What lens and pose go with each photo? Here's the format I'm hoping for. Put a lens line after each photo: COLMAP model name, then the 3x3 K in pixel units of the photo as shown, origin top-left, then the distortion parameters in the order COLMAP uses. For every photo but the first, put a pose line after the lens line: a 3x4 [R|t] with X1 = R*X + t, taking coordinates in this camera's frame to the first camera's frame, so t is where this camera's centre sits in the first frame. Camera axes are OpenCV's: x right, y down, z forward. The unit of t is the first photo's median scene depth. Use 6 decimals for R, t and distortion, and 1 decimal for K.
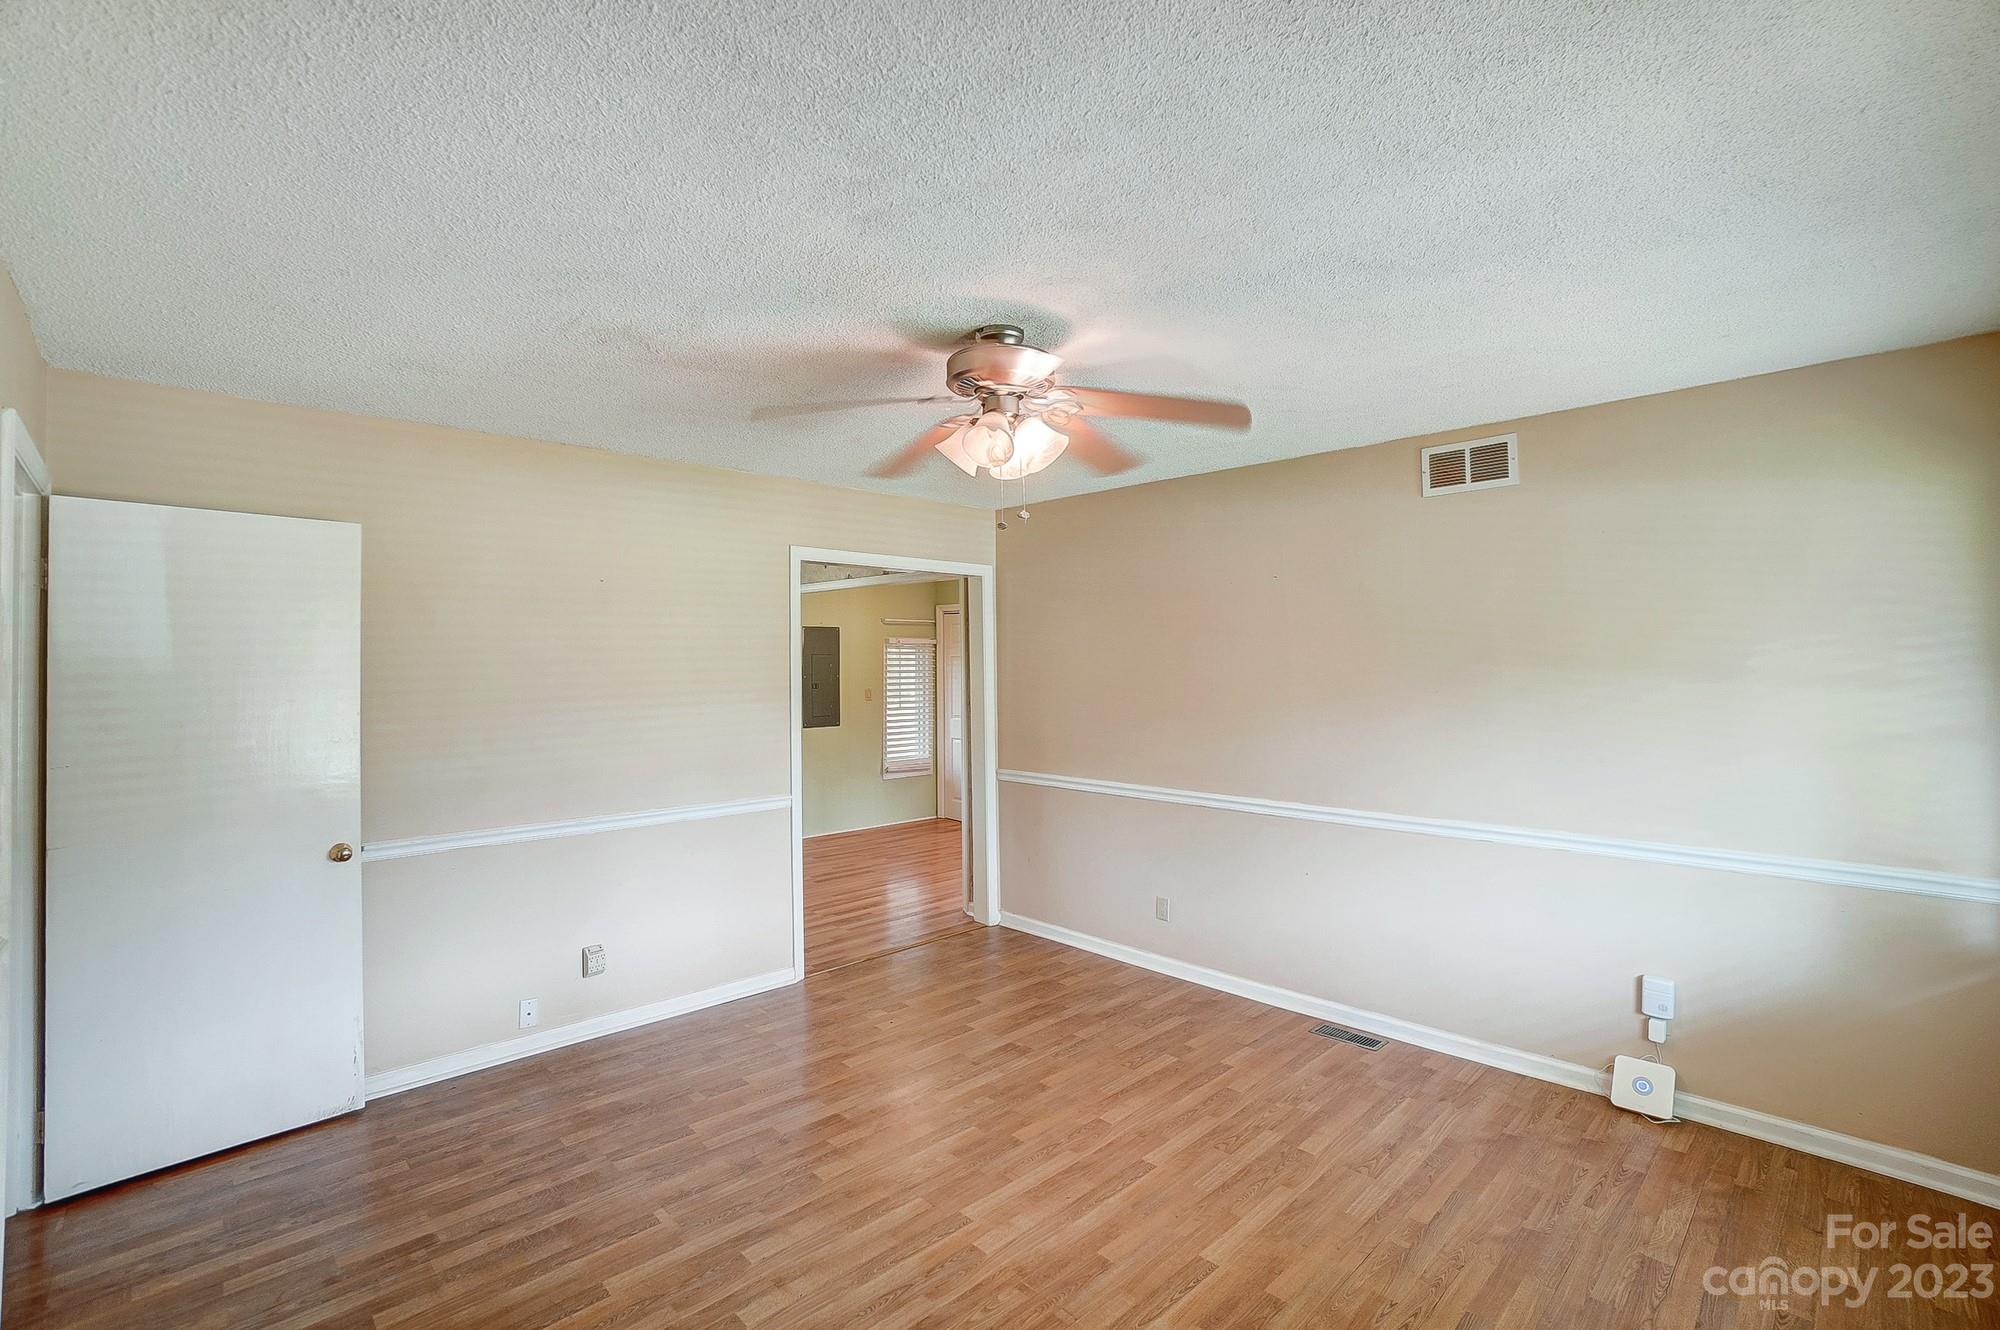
lens RADIAL K [[896.4, 0, 983.4], [0, 896.4, 659.3], [0, 0, 1]] dist [-0.070337, 0.025187]
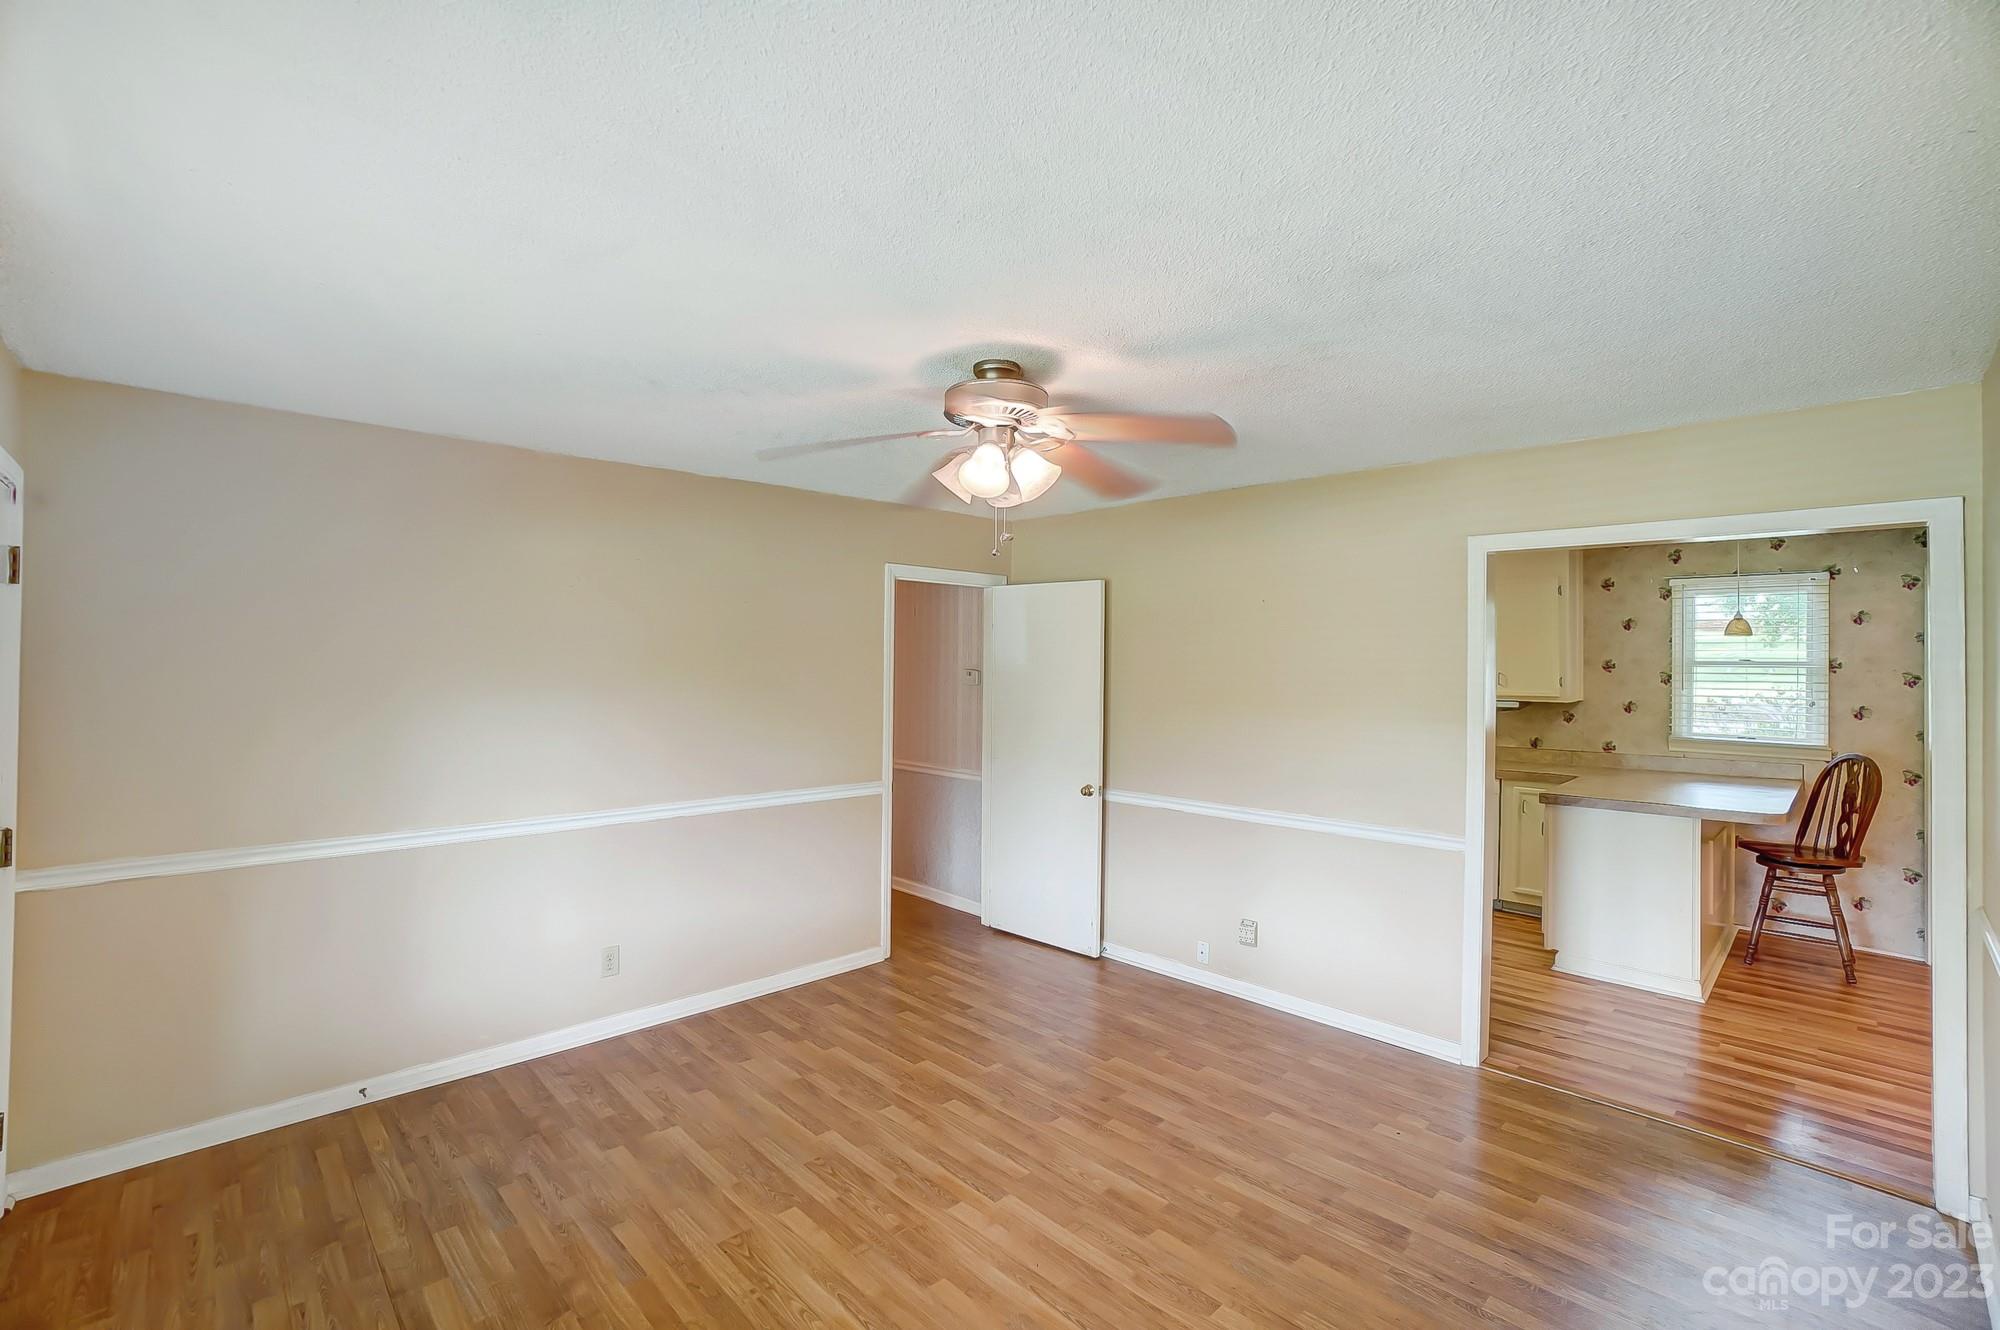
lens RADIAL K [[878.6, 0, 983.4], [0, 878.6, 654.7], [0, 0, 1]] dist [-0.068456, 0.024110]
pose [[-0.003419, 0.002054, -0.999992, 0.786151], [-0.003999, 0.999990, 0.002068, -0.024822], [0.999986, 0.004006, -0.003411, 0.744404]]
